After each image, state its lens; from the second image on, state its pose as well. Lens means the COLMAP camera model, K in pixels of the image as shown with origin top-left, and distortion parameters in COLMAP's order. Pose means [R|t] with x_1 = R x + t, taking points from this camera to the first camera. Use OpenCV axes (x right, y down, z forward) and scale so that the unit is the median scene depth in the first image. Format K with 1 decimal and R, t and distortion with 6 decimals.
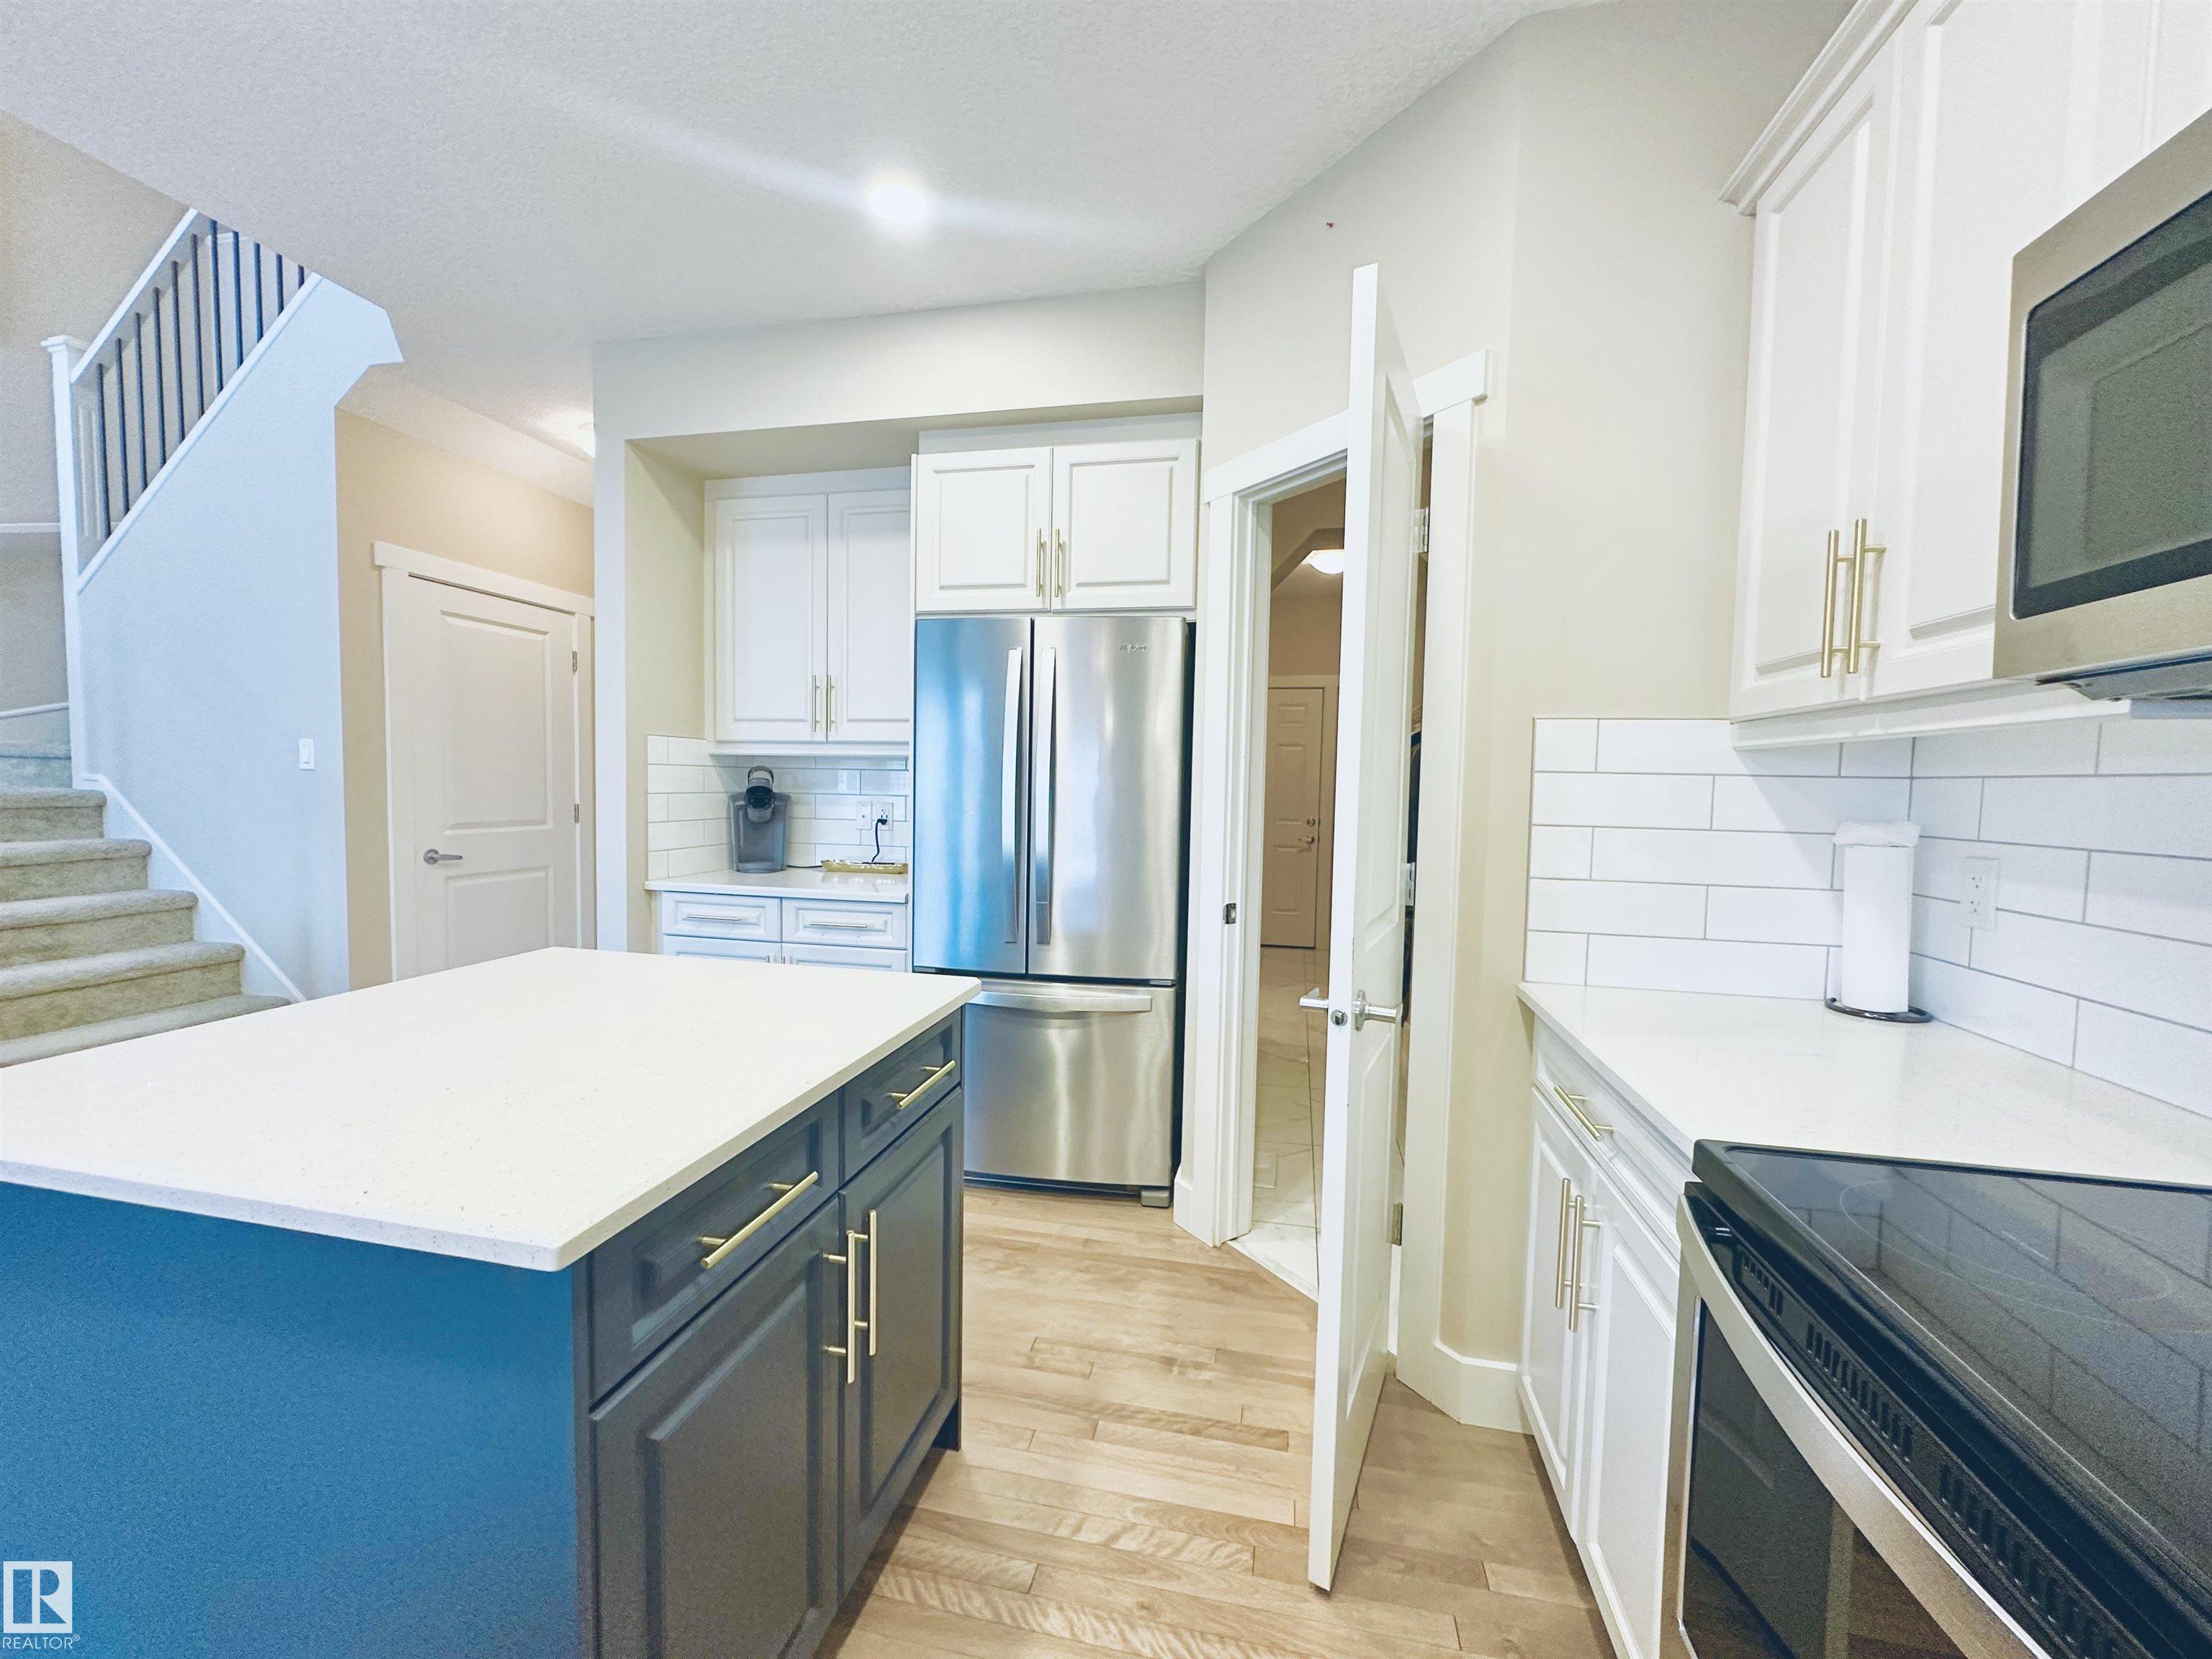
lens RADIAL K [[884.2, 0, 1113.1], [0, 884.2, 834.8], [0, 0, 1]] dist [-0.006566, 0.001759]
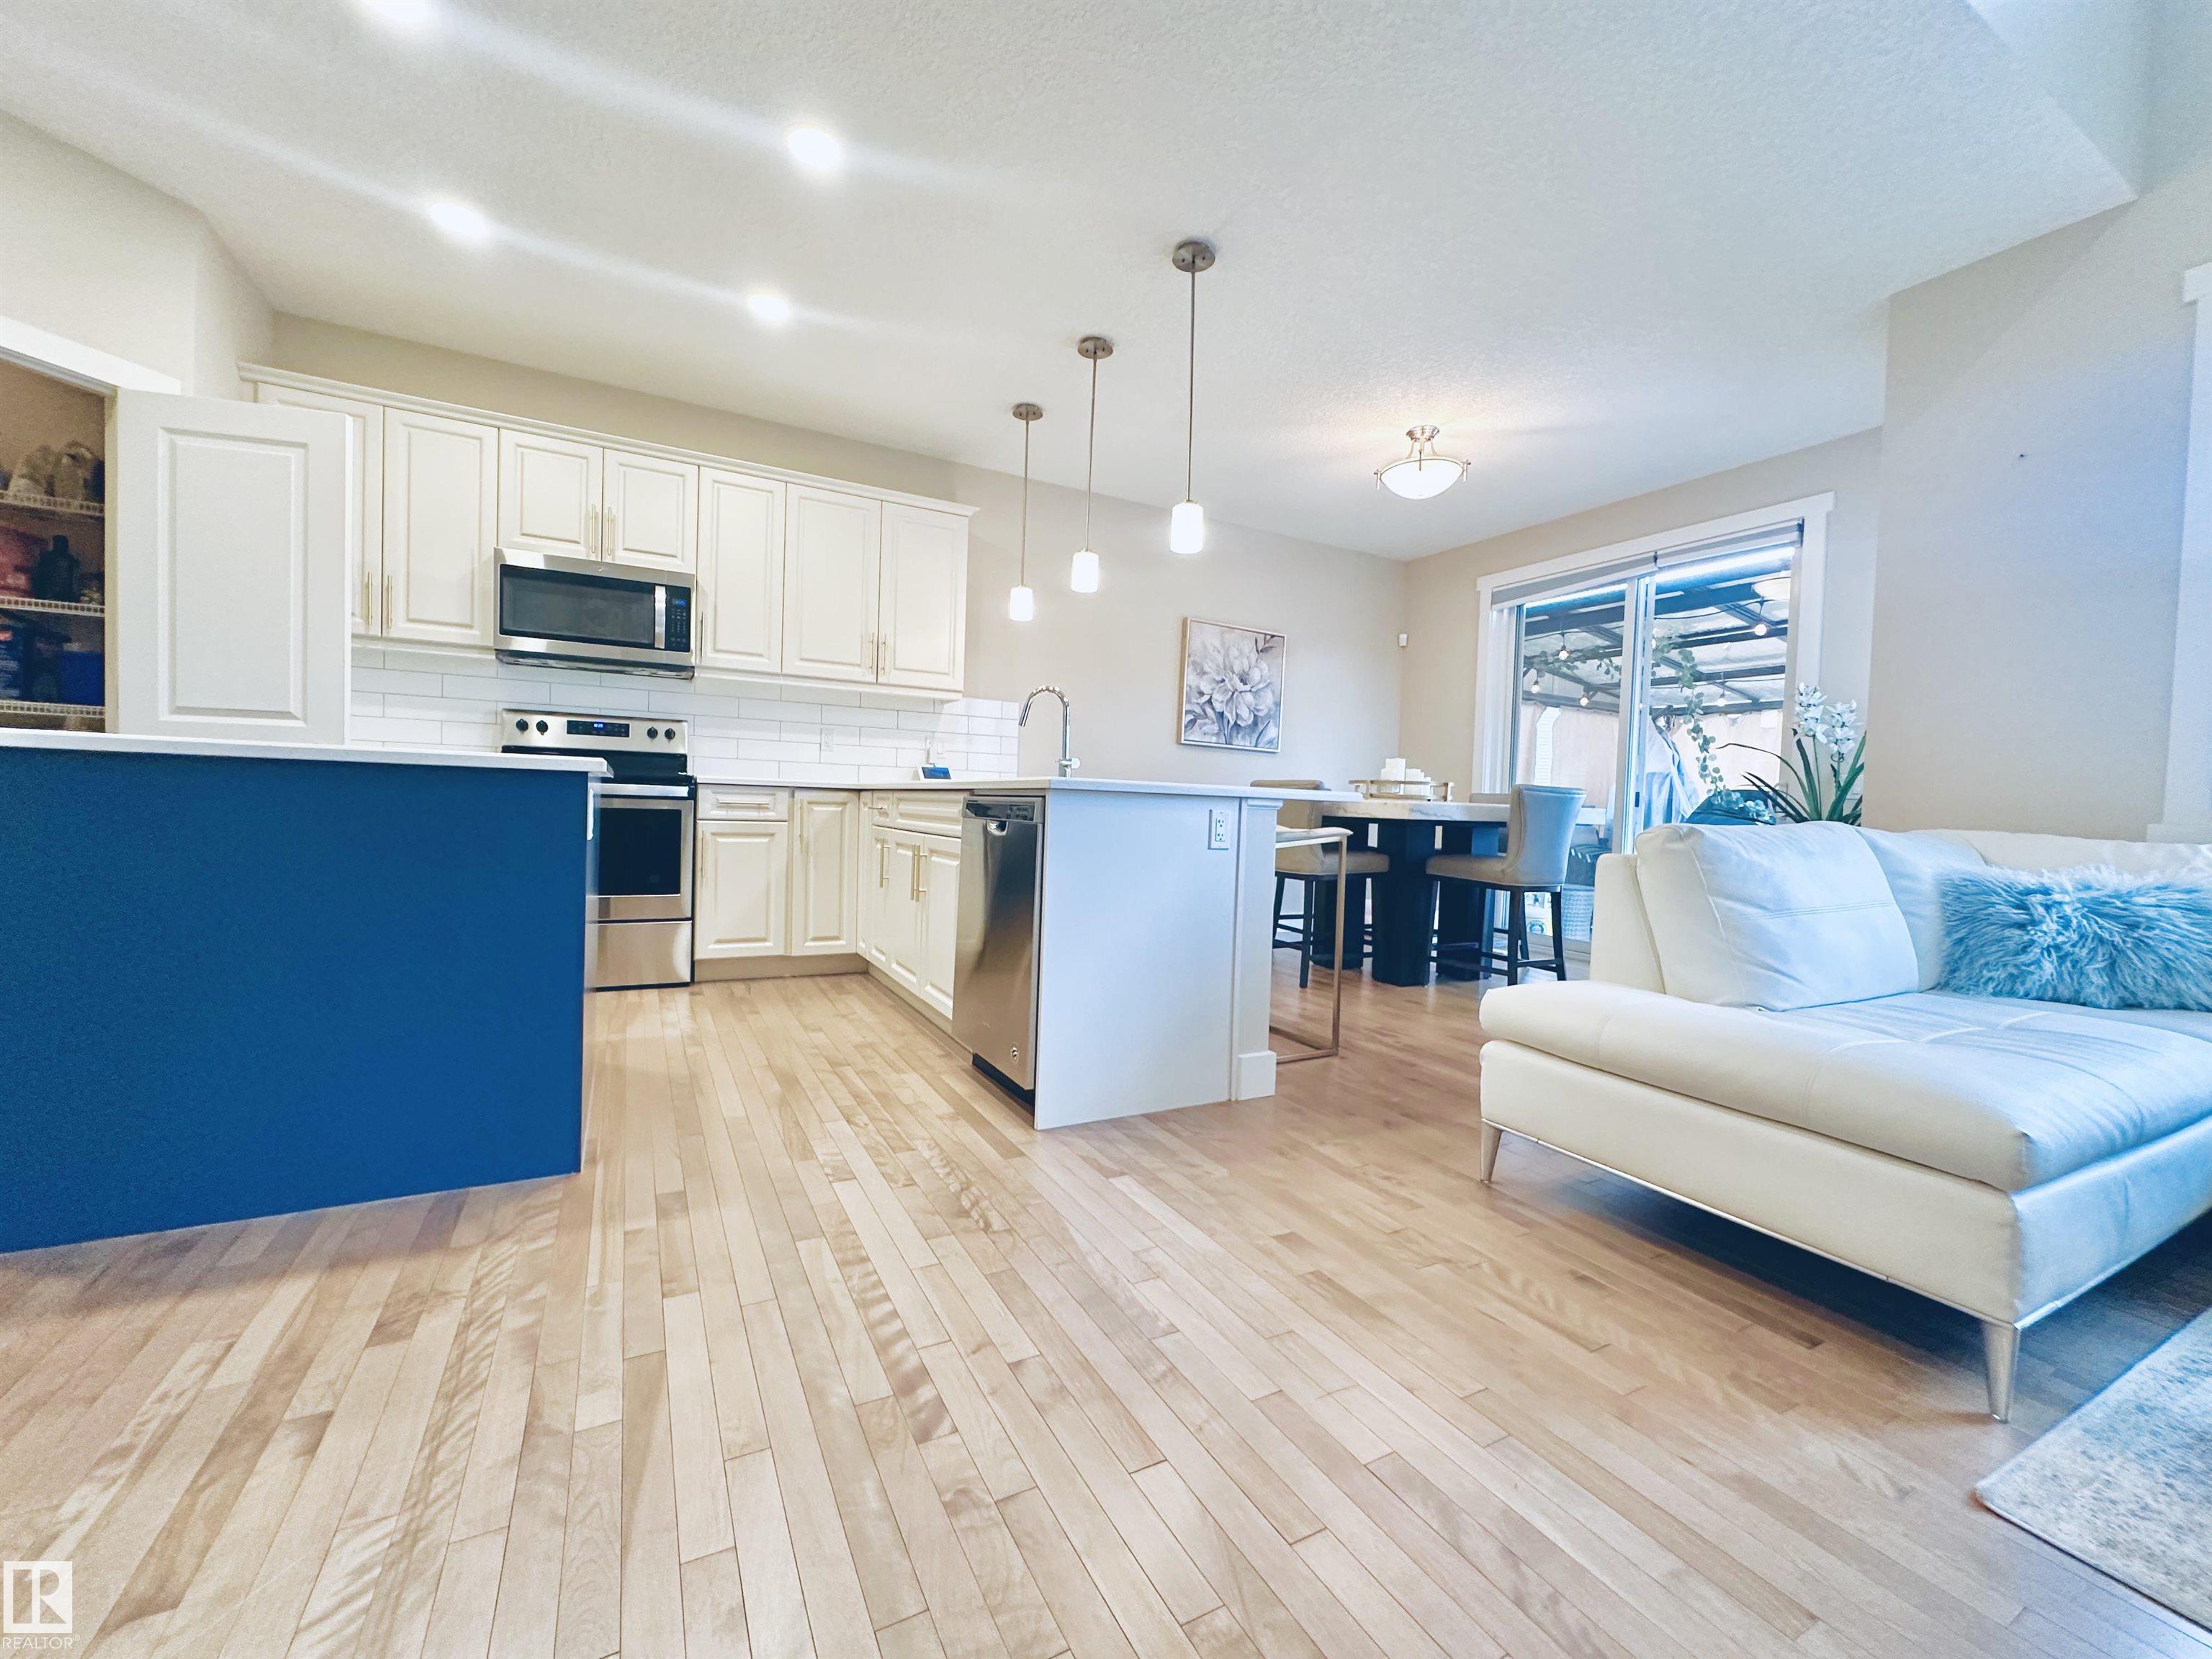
lens RADIAL K [[884.2, 0, 1106.0], [0, 884.2, 831.0], [0, 0, 1]] dist [-0.006566, 0.001759]
pose [[-0.646981, -0.063511, 0.759856, -1.309779], [-0.000127, 0.996534, 0.083185, 0.107521], [-0.762506, 0.053723, -0.644747, 0.487188]]
